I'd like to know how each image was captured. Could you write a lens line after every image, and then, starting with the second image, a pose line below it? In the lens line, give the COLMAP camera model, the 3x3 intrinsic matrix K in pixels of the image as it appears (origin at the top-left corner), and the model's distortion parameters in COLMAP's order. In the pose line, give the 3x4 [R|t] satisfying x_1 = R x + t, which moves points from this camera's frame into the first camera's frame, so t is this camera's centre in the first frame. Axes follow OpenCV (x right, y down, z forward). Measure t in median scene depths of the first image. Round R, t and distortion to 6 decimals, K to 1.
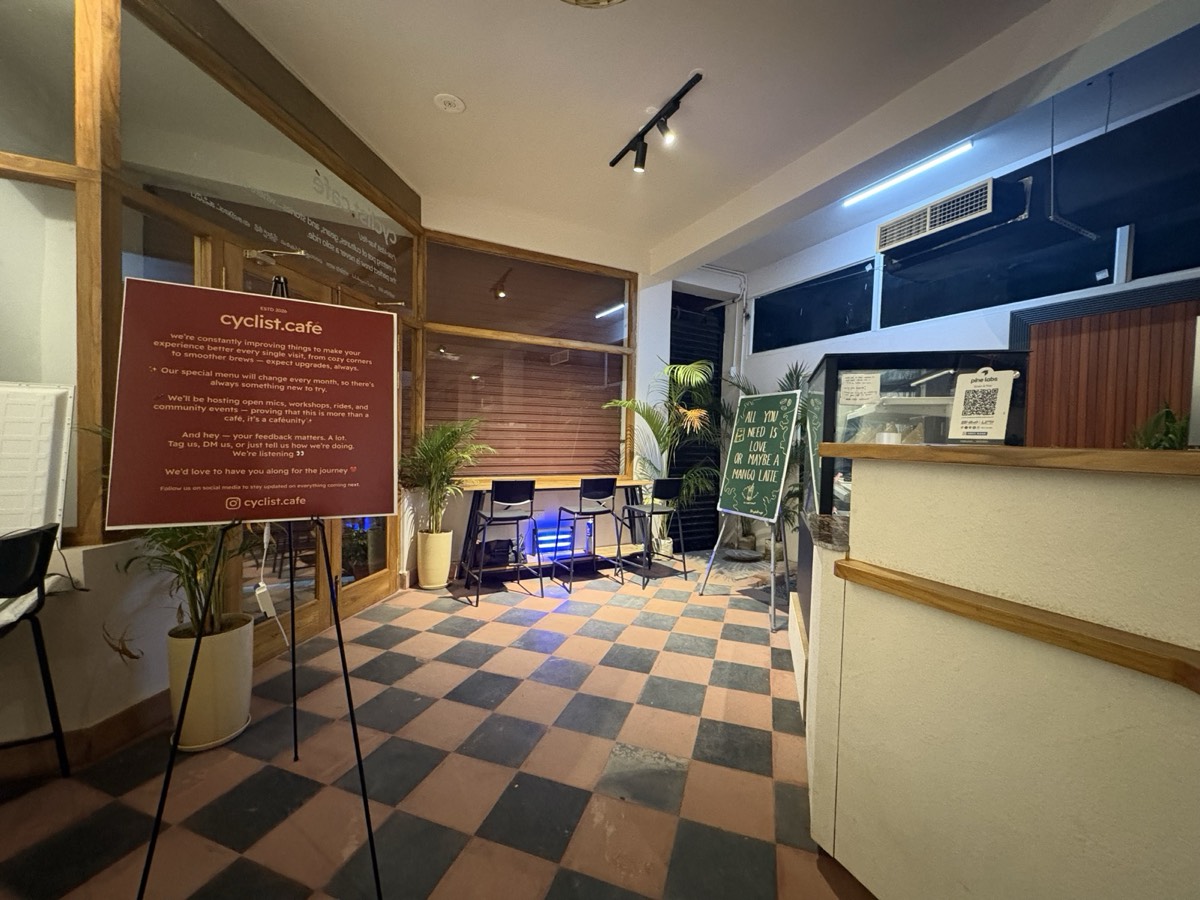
lens RADIAL K [[475.8, 0, 600.0], [0, 475.8, 450.0], [0, 0, 1]] dist [-0.000693, 0.000146]
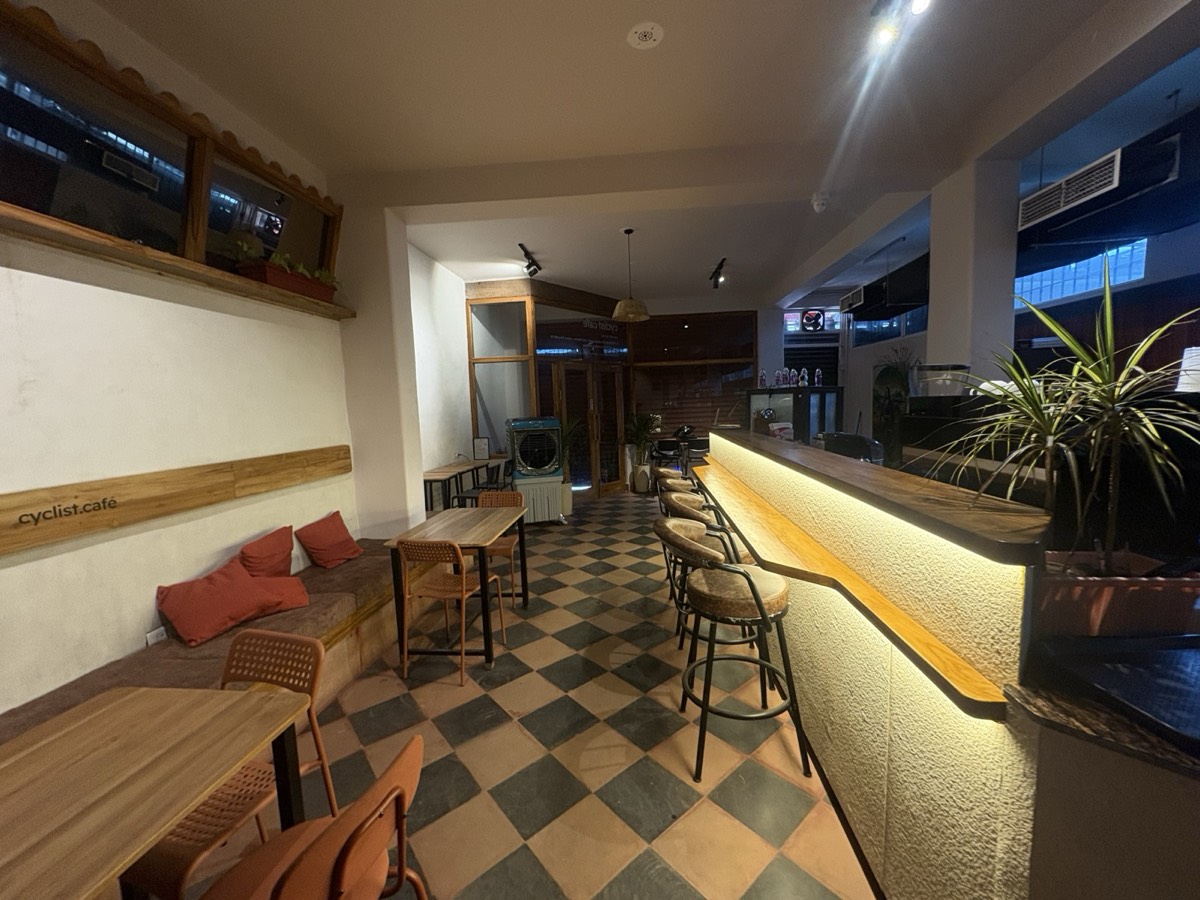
lens RADIAL K [[475.8, 0, 600.0], [0, 475.8, 450.0], [0, 0, 1]] dist [-0.000693, 0.000146]
pose [[0.862995, -0.004743, -0.505191, 0.379205], [0.037280, 0.997828, 0.054316, -0.007370], [0.503836, -0.065708, 0.861297, -0.600976]]
